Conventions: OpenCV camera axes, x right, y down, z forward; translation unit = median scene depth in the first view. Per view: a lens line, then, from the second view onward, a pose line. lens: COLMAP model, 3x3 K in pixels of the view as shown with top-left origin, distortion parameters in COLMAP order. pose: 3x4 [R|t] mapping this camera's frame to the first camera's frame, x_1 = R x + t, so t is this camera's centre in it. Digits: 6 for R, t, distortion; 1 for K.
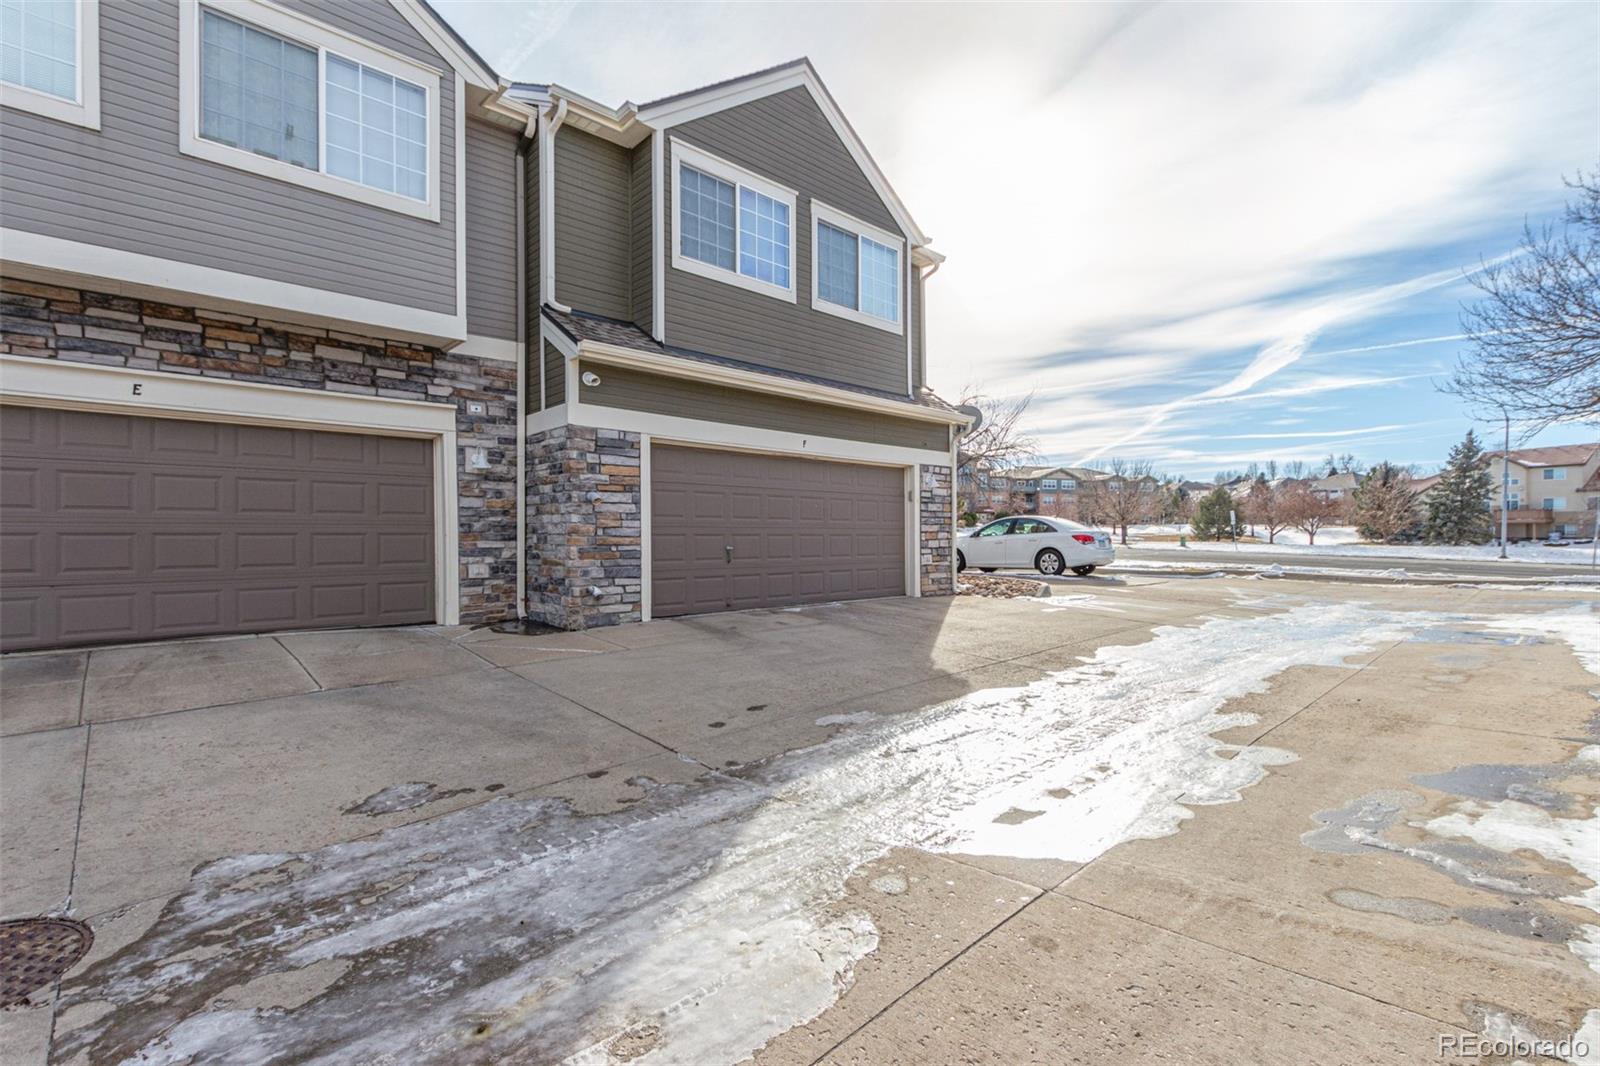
lens RADIAL K [[725.5, 0, 796.1], [0, 725.5, 532.2], [0, 0, 1]] dist [0.007772, -0.001596]
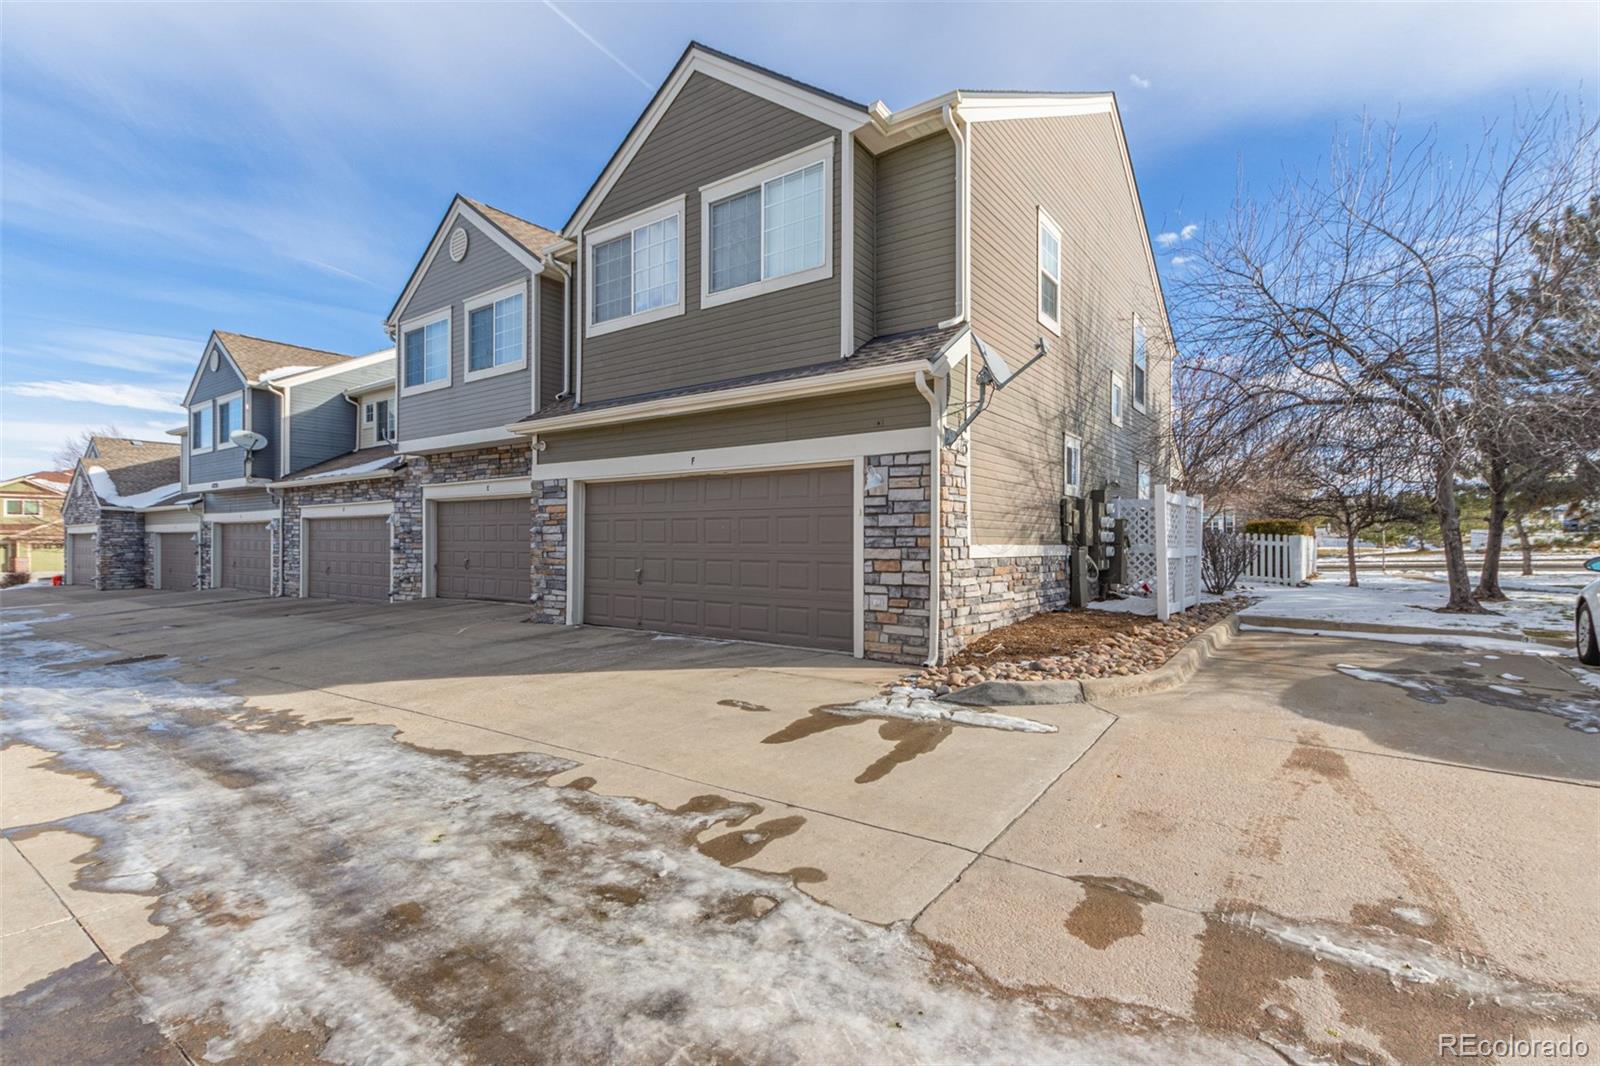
lens RADIAL K [[725.5, 0, 813.8], [0, 725.5, 528.4], [0, 0, 1]] dist [0.007772, -0.001596]
pose [[0.208000, -0.010592, -0.978071, 1.160633], [0.008884, 0.999921, -0.008939, -0.033185], [0.978088, -0.006830, 0.208078, 1.180435]]
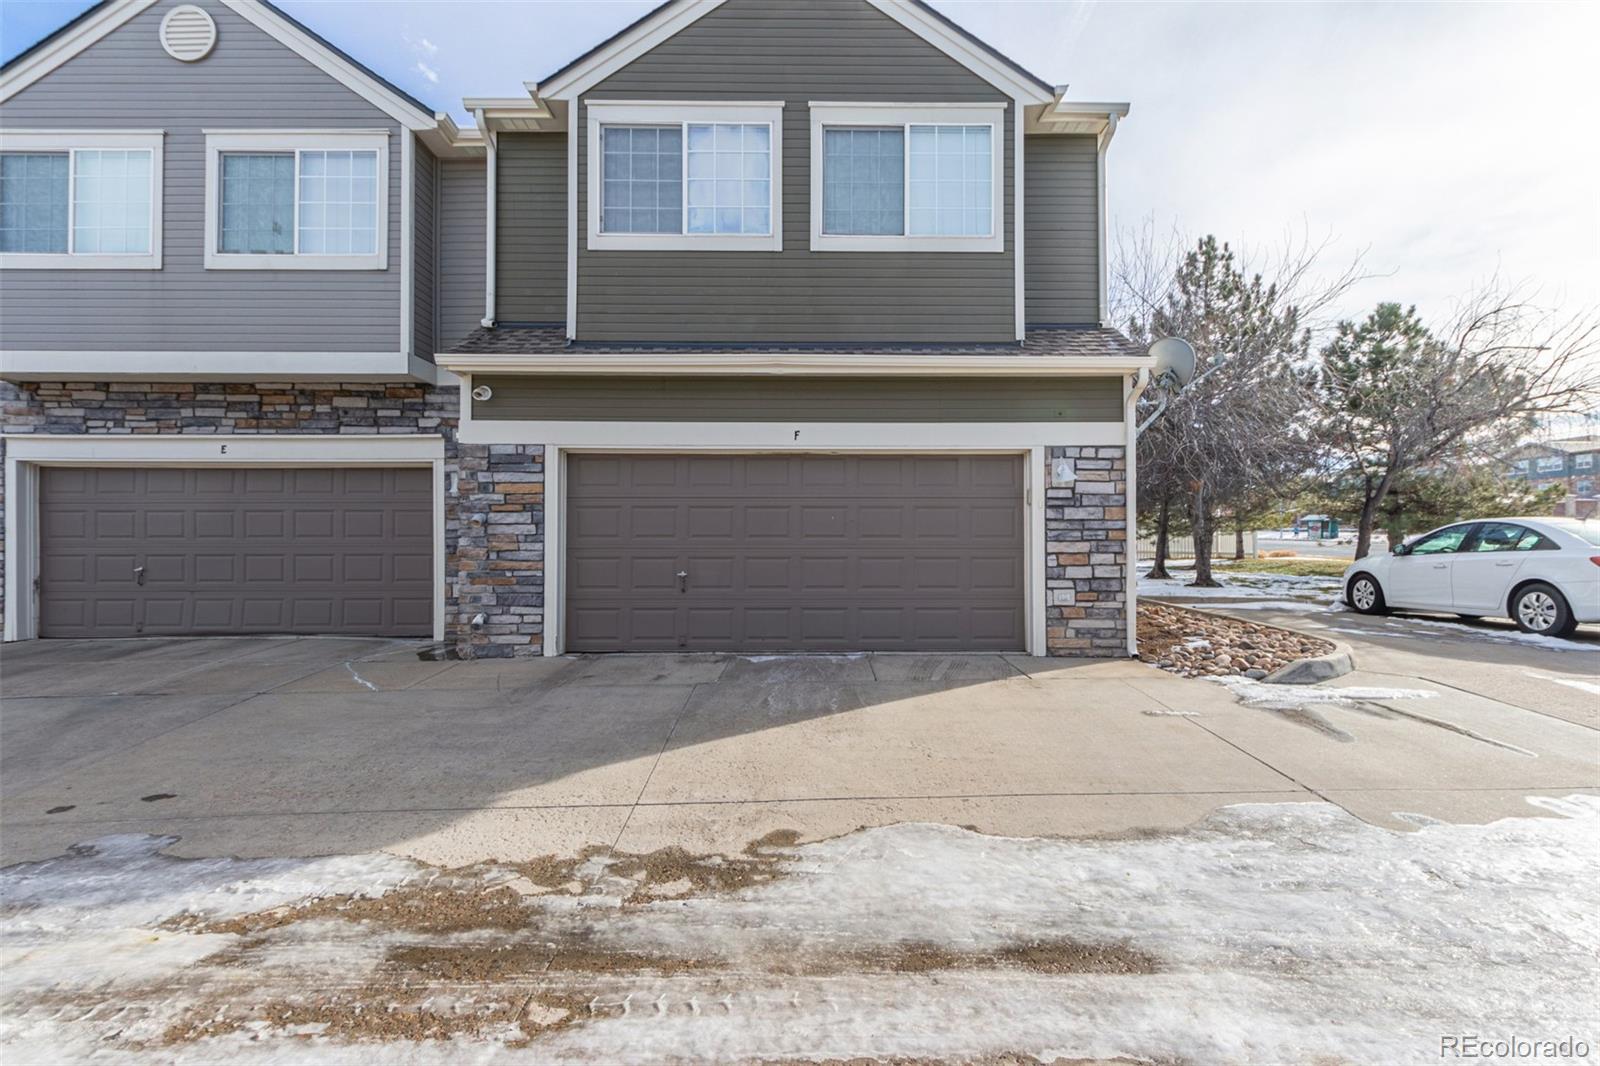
lens RADIAL K [[725.5, 0, 810.9], [0, 725.5, 527.7], [0, 0, 1]] dist [0.007772, -0.001596]
pose [[0.741786, -0.008073, -0.670588, 0.640605], [0.003851, 0.999962, -0.007779, -0.026761], [0.670626, 0.003188, 0.741789, 0.565742]]
